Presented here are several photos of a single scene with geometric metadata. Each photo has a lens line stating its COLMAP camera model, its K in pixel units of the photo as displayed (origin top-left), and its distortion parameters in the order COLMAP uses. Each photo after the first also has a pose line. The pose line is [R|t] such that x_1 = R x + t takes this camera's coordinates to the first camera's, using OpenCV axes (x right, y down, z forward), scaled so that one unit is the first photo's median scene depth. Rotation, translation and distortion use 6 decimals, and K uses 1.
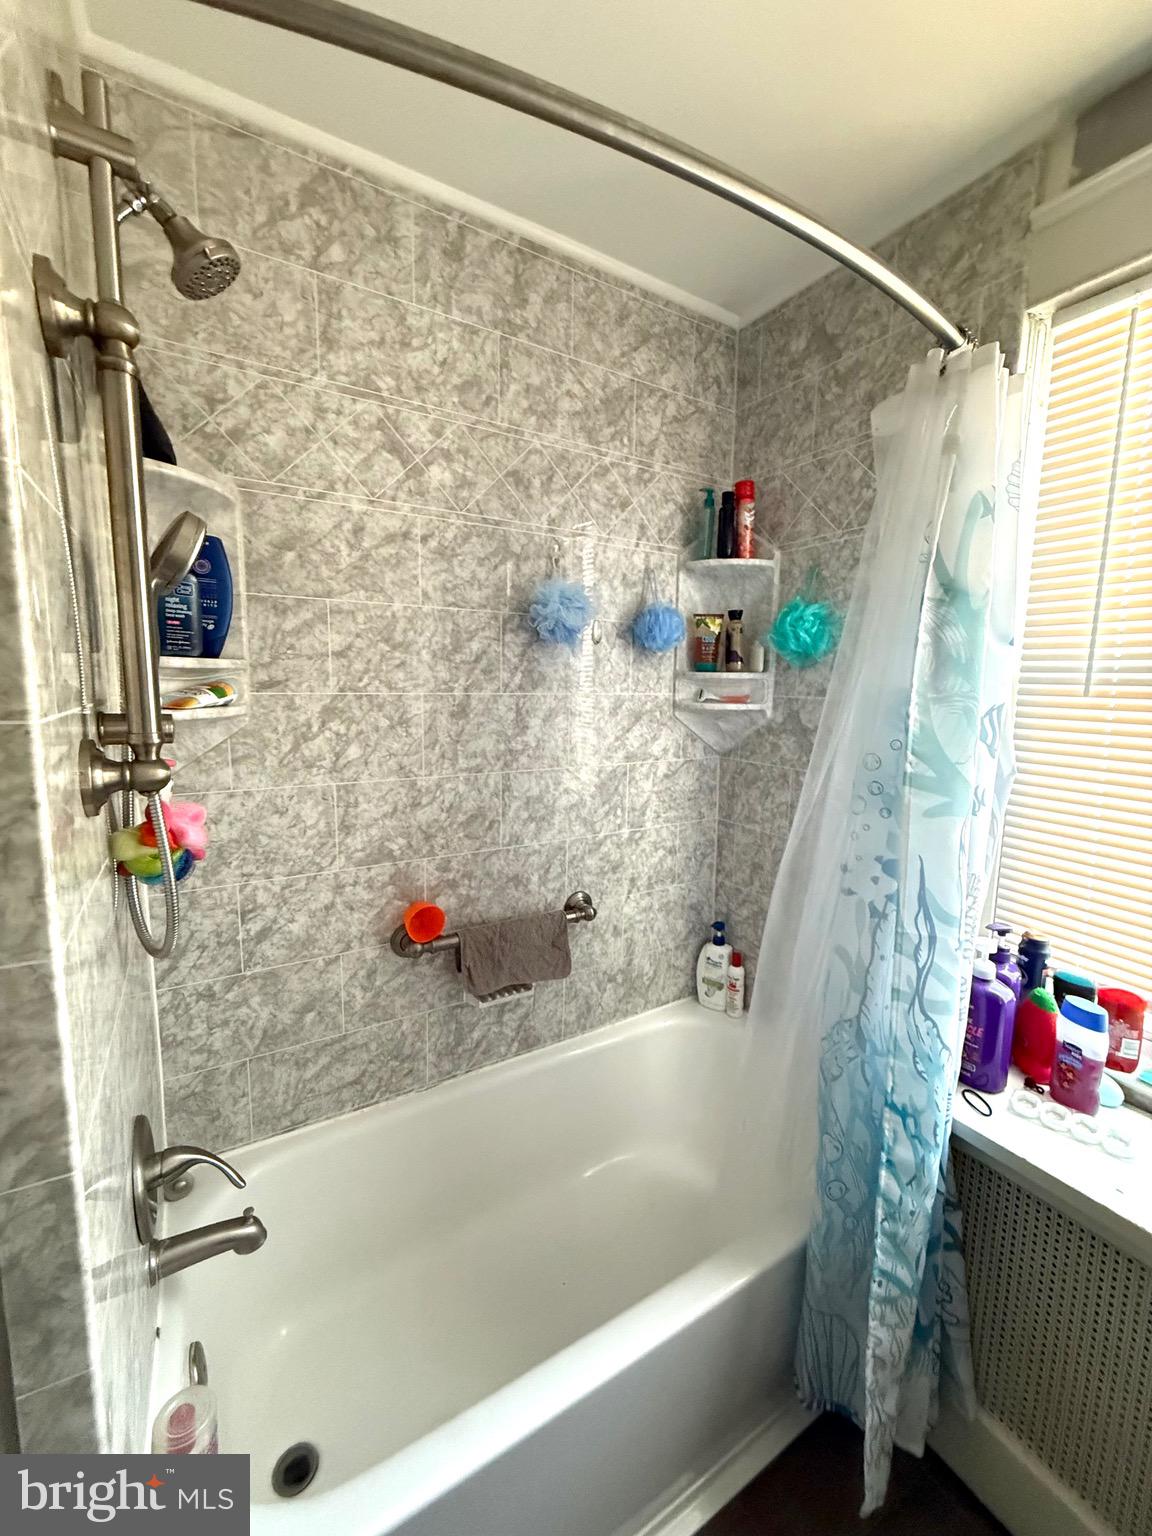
lens RADIAL K [[614.3, 0, 577.1], [0, 614.3, 761.9], [0, 0, 1]] dist [-0.000196, -0.000499]
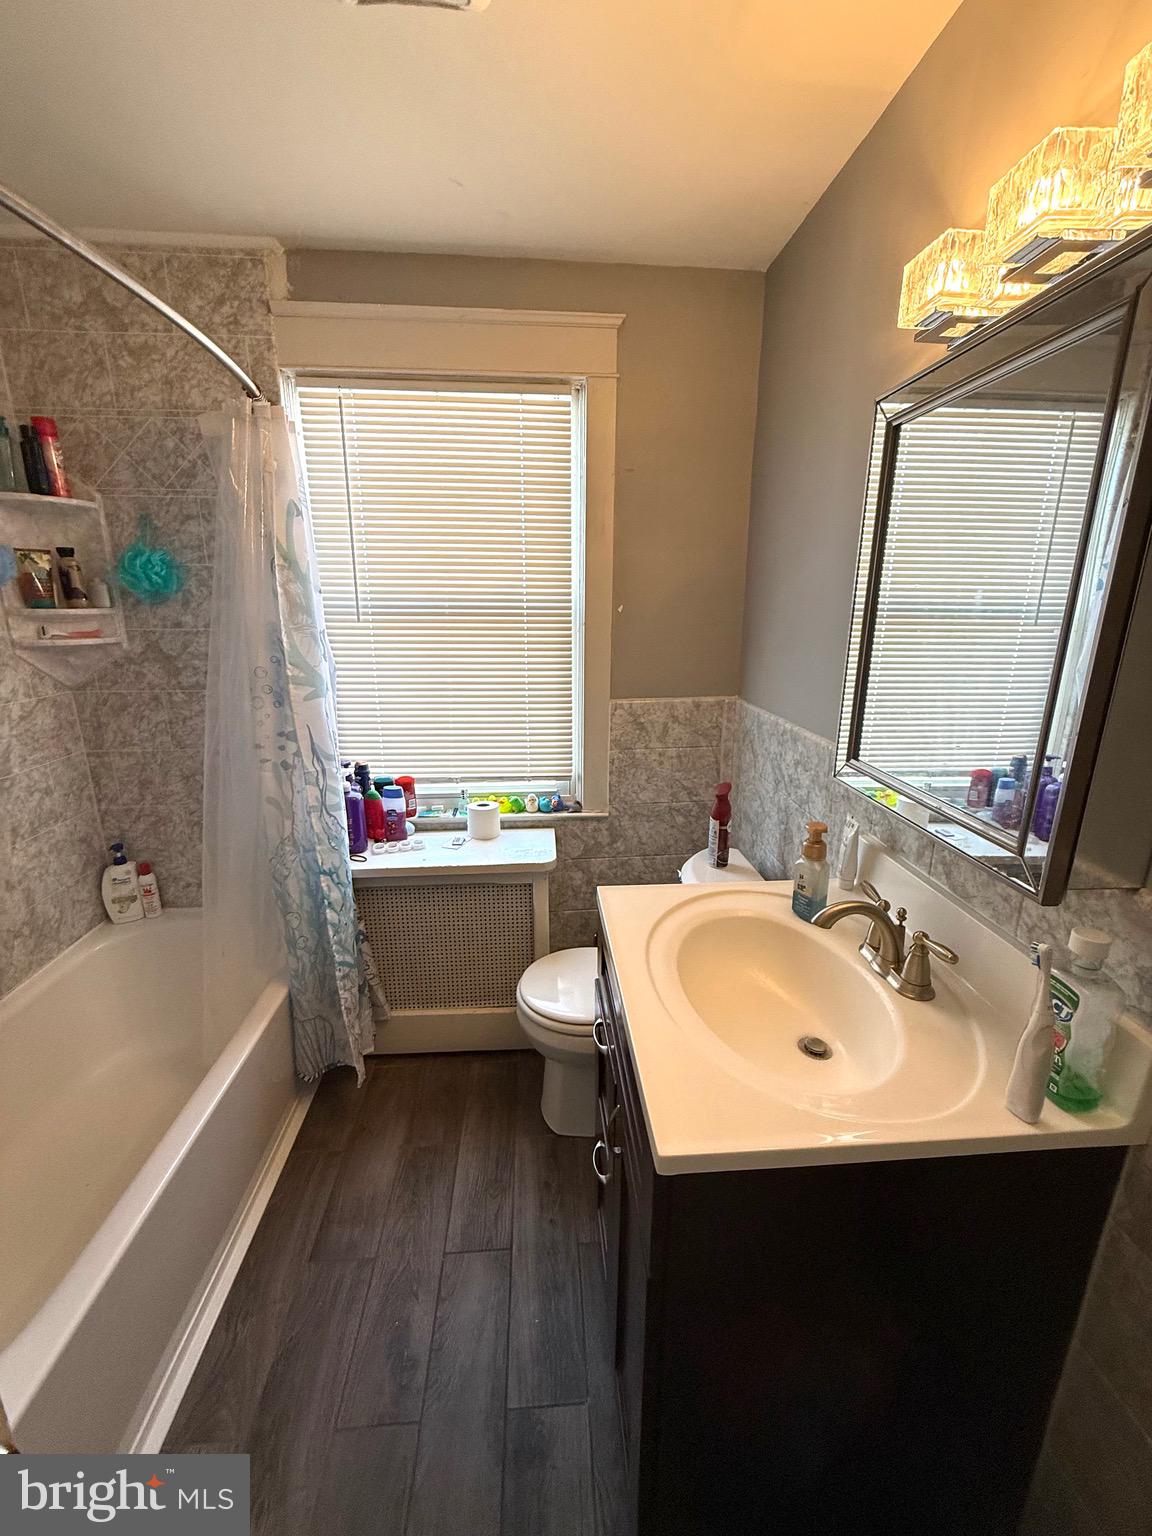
lens RADIAL K [[614.3, 0, 577.1], [0, 614.3, 761.9], [0, 0, 1]] dist [-0.000196, -0.000499]
pose [[0.453267, -0.235576, 0.859682, -0.333393], [0.123302, 0.971744, 0.201273, 0.003676], [-0.882806, 0.014770, 0.469506, -0.252088]]
